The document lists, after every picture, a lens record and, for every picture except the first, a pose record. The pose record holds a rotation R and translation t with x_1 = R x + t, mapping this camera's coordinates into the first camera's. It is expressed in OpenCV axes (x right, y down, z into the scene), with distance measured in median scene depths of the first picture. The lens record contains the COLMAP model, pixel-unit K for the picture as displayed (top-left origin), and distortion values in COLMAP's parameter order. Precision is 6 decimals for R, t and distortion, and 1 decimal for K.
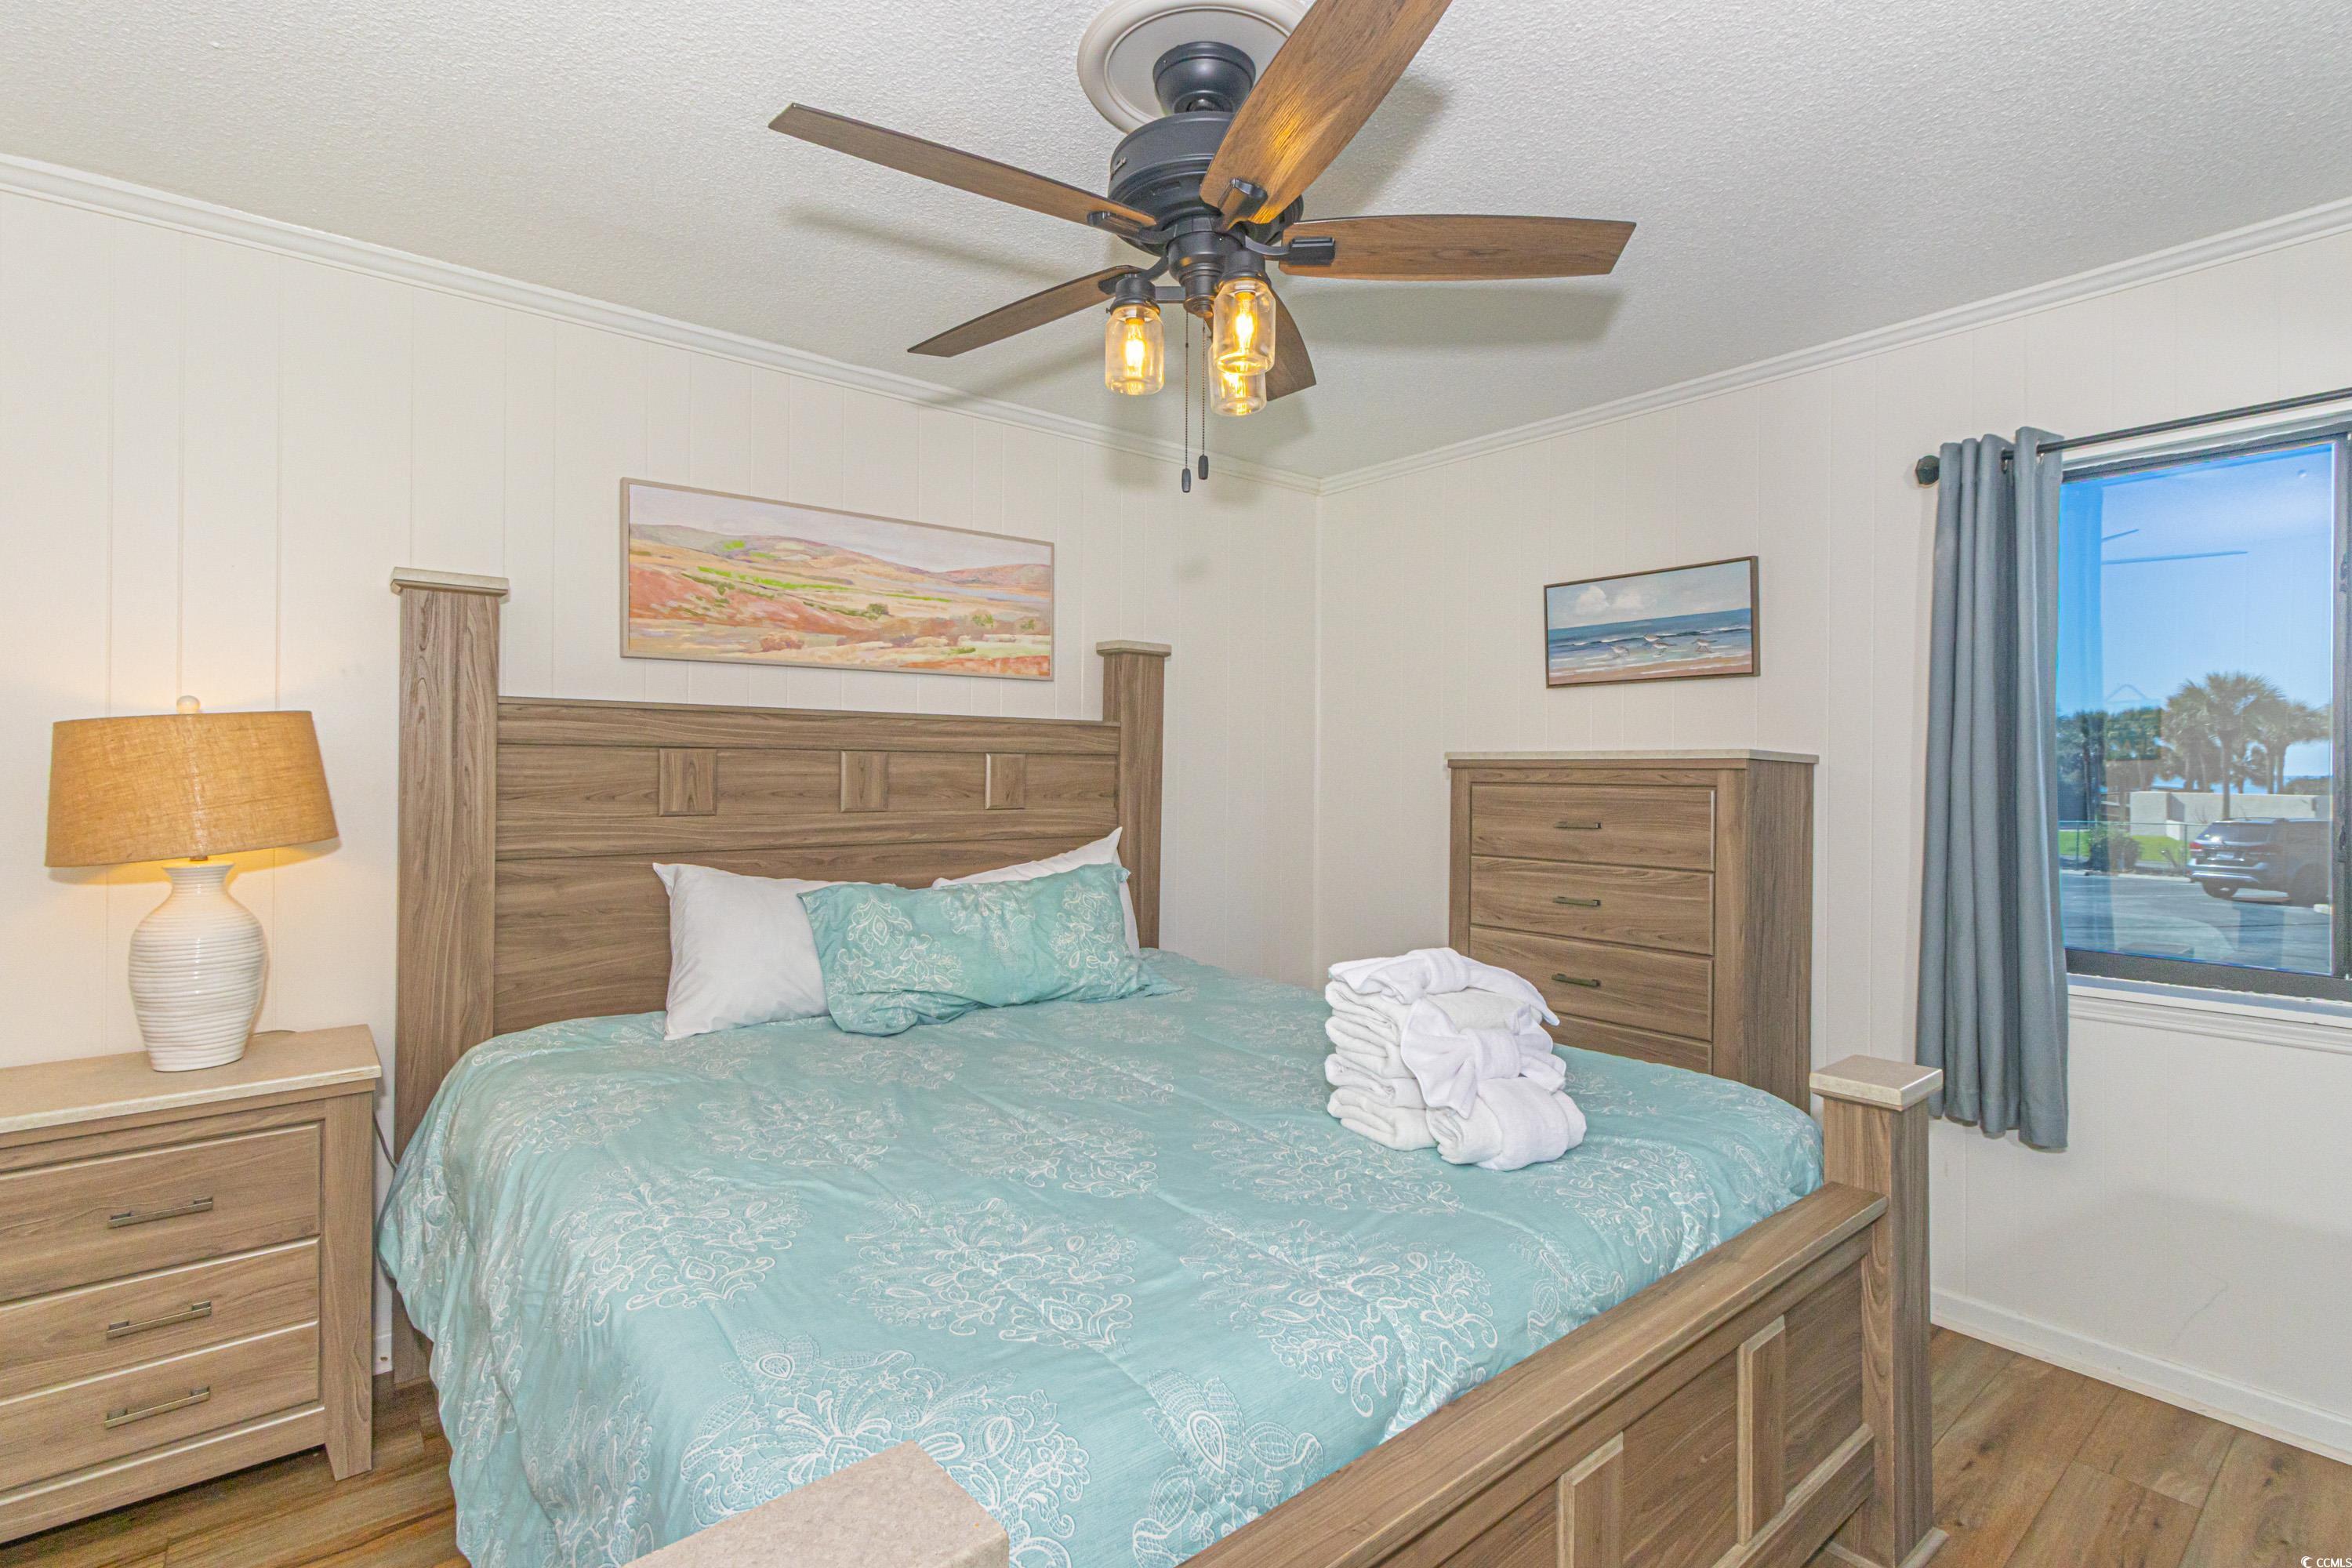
lens RADIAL K [[1086.9, 0, 1167.0], [0, 1086.9, 765.8], [0, 0, 1]] dist [0.001540, 0.001464]
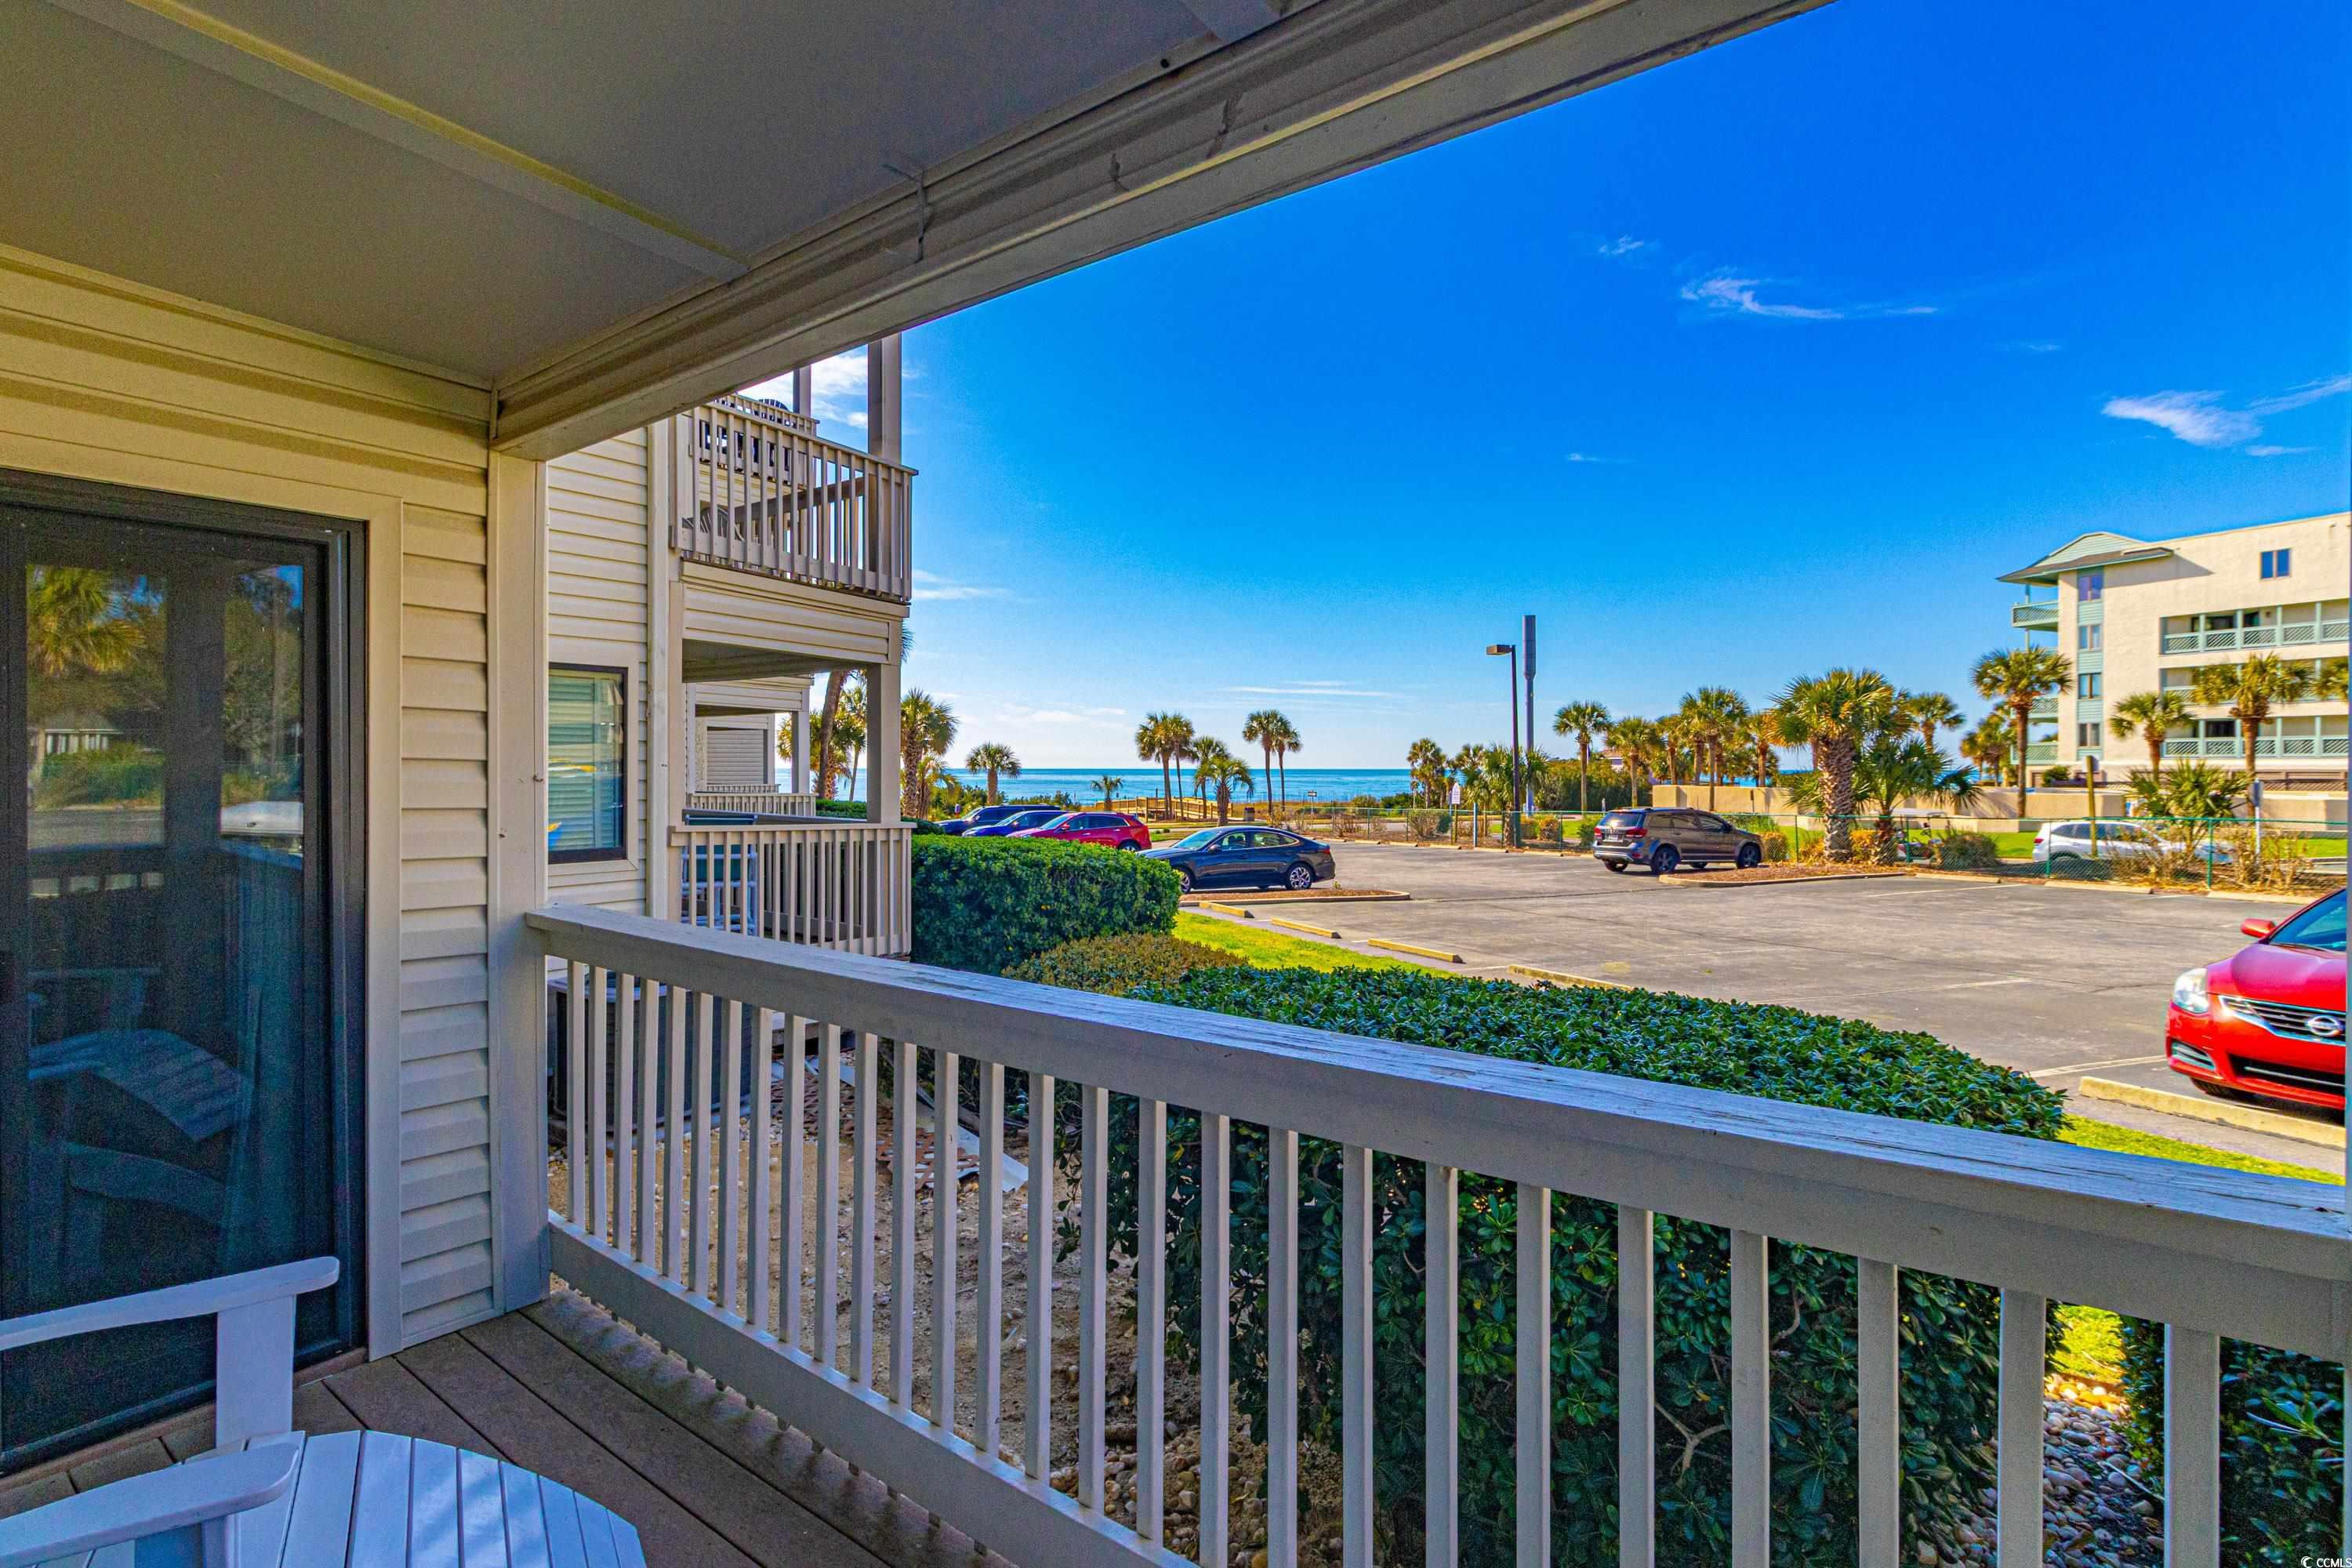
lens RADIAL K [[1086.9, 0, 1168.6], [0, 1086.9, 766.4], [0, 0, 1]] dist [0.001540, 0.001464]
pose [[0.969534, -0.001945, 0.244948, 1.197678], [0.001061, 0.999992, 0.003743, -0.032690], [-0.244954, -0.003369, 0.969529, -0.548400]]
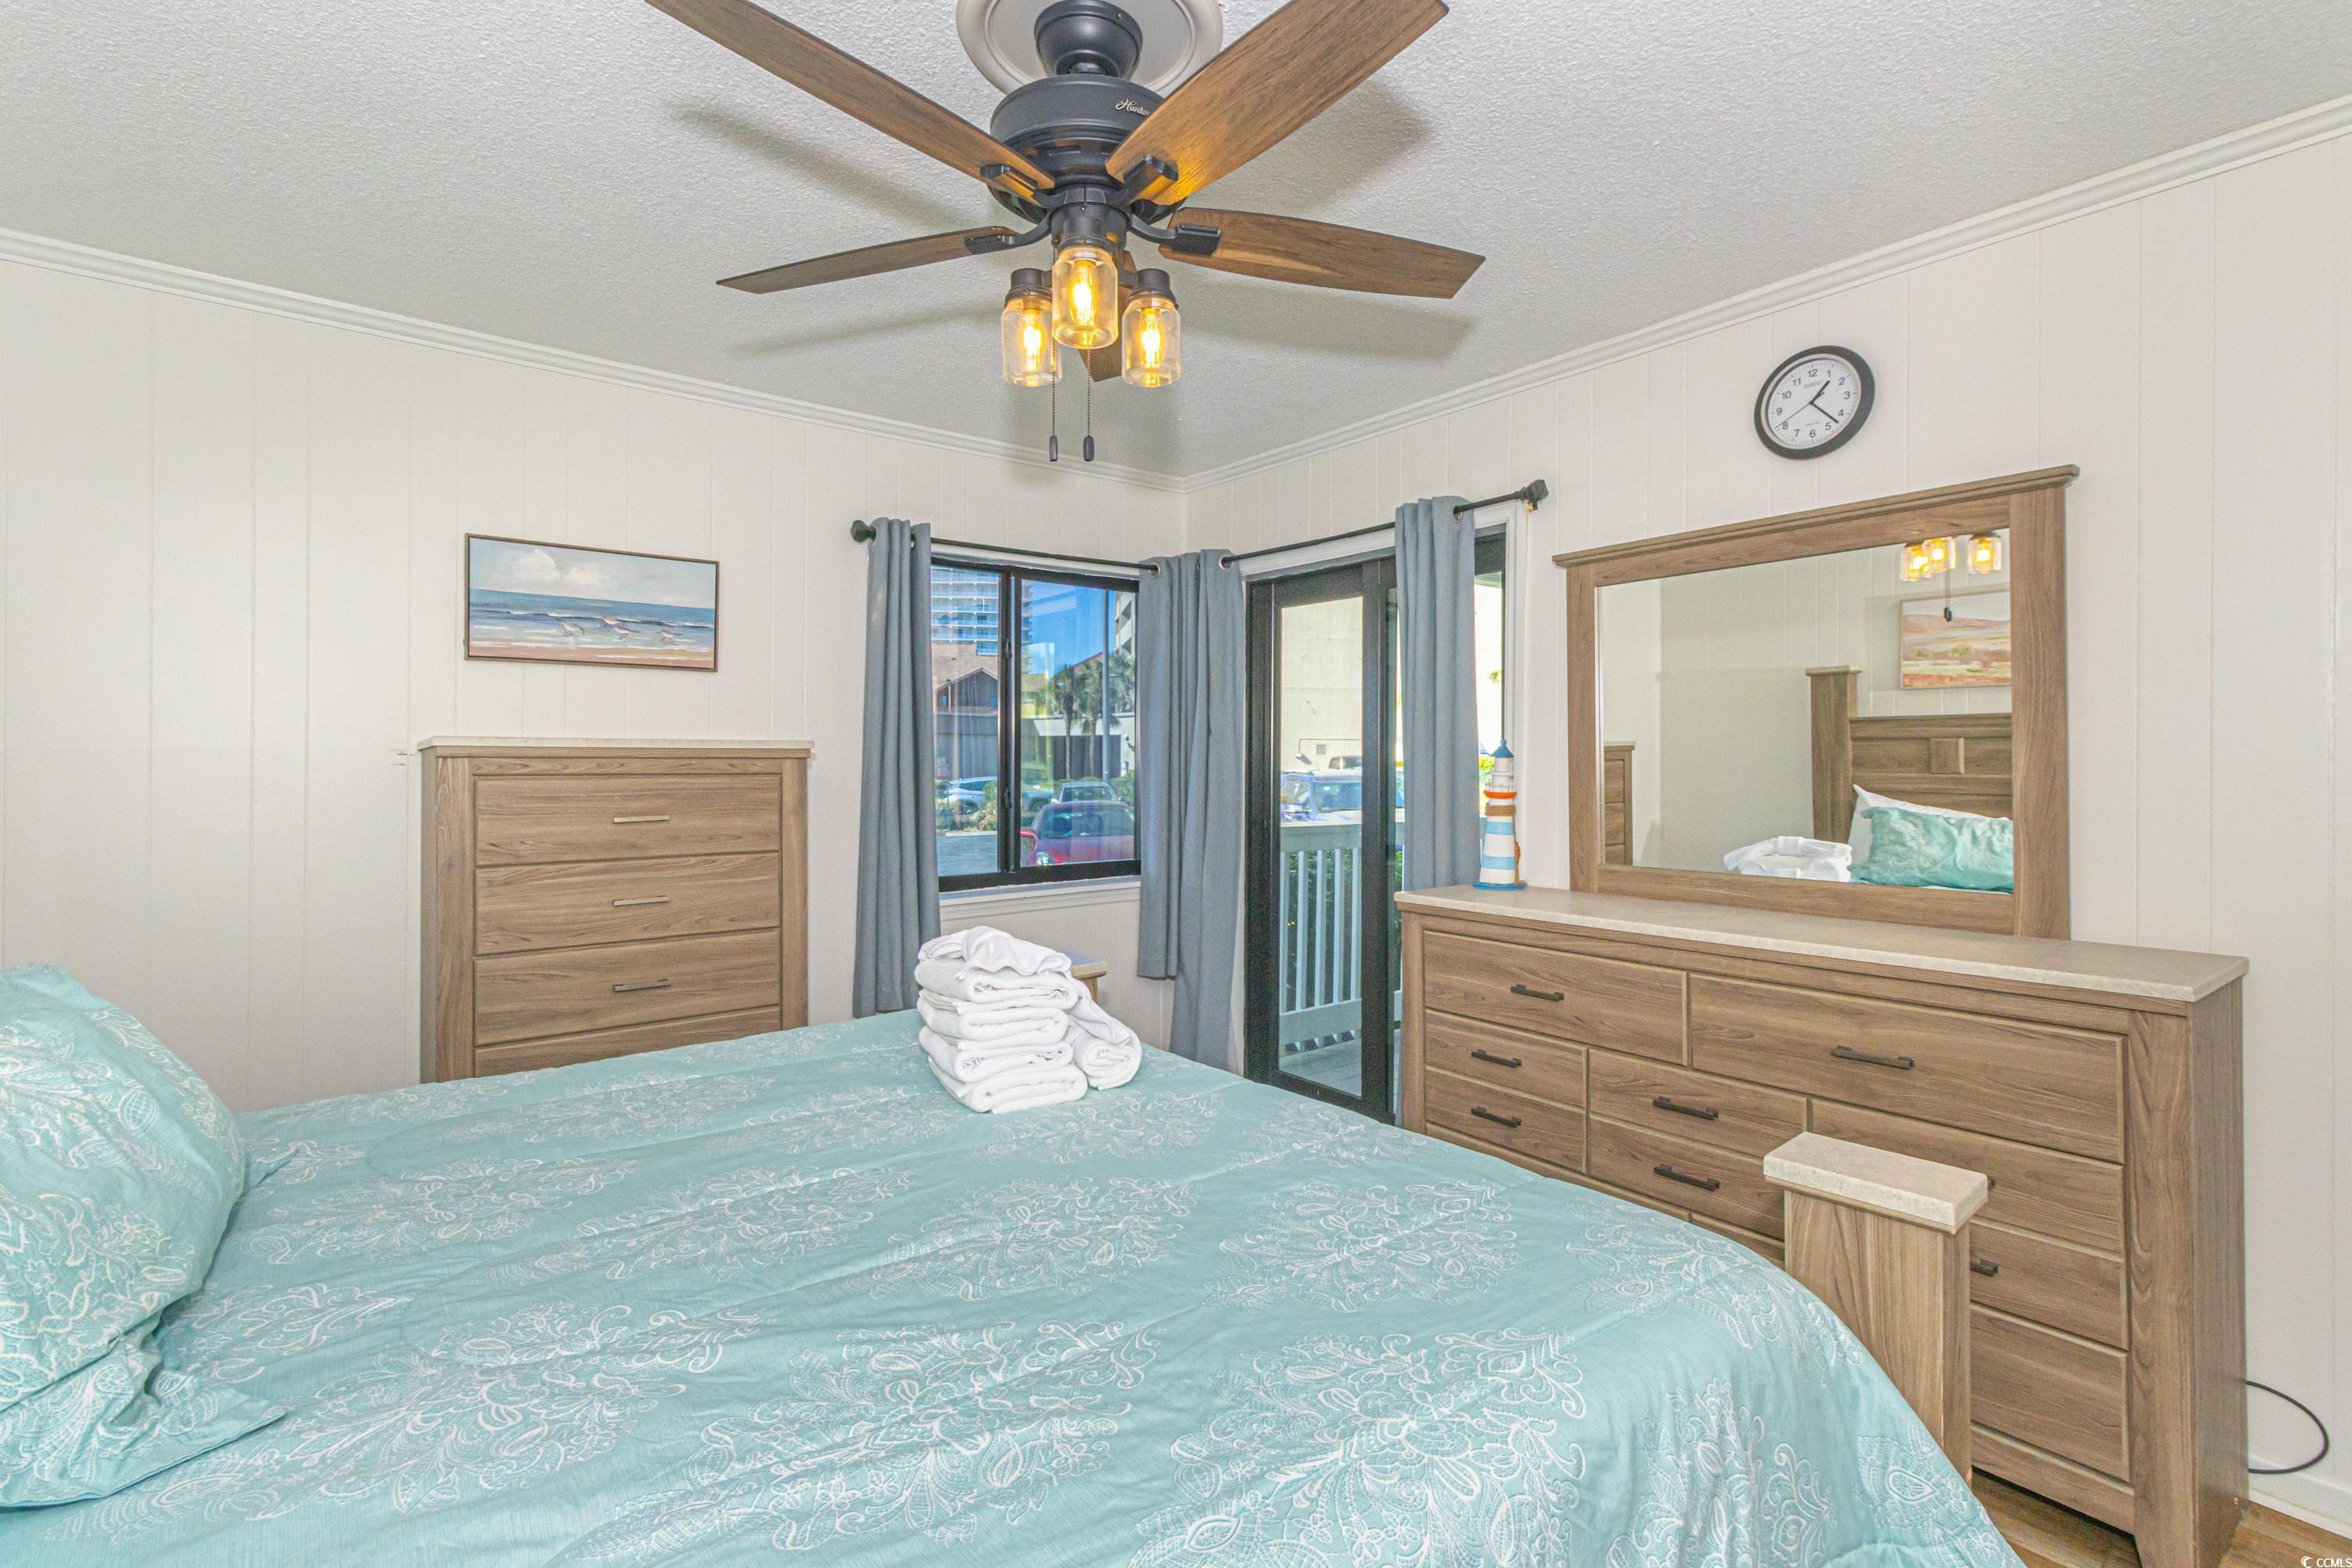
lens RADIAL K [[1086.9, 0, 1170.6], [0, 1086.9, 762.2], [0, 0, 1]] dist [0.001540, 0.001464]
pose [[0.005855, -0.006874, 0.999959, -0.517124], [-0.004152, 0.999968, 0.006899, -0.001747], [-0.999974, -0.004192, 0.005826, 0.511799]]
